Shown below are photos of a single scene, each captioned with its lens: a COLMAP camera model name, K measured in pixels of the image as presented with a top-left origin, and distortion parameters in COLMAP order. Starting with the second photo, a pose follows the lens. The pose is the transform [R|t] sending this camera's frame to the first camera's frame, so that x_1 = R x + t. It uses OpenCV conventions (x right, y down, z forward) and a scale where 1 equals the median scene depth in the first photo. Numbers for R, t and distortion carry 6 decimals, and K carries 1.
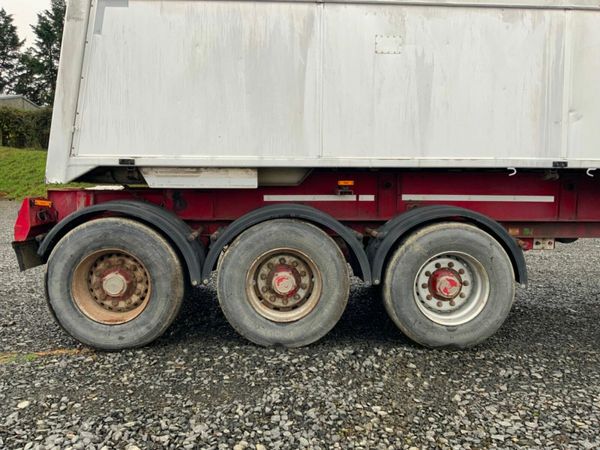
lens RADIAL K [[501.2, 0, 300.0], [0, 501.2, 225.0], [0, 0, 1]] dist [0.073450, -0.135402]
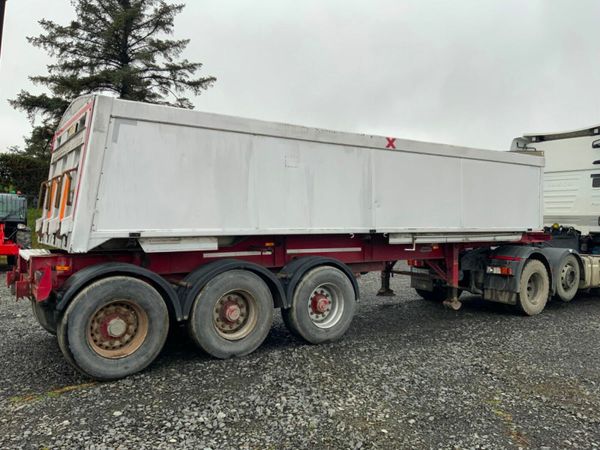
lens RADIAL K [[501.2, 0, 300.0], [0, 501.2, 225.0], [0, 0, 1]] dist [0.073450, -0.135402]
pose [[0.843846, -0.009178, 0.536506, -0.671148], [0.055657, 0.995958, -0.070502, -0.028304], [-0.533691, 0.089353, 0.840946, -0.380760]]
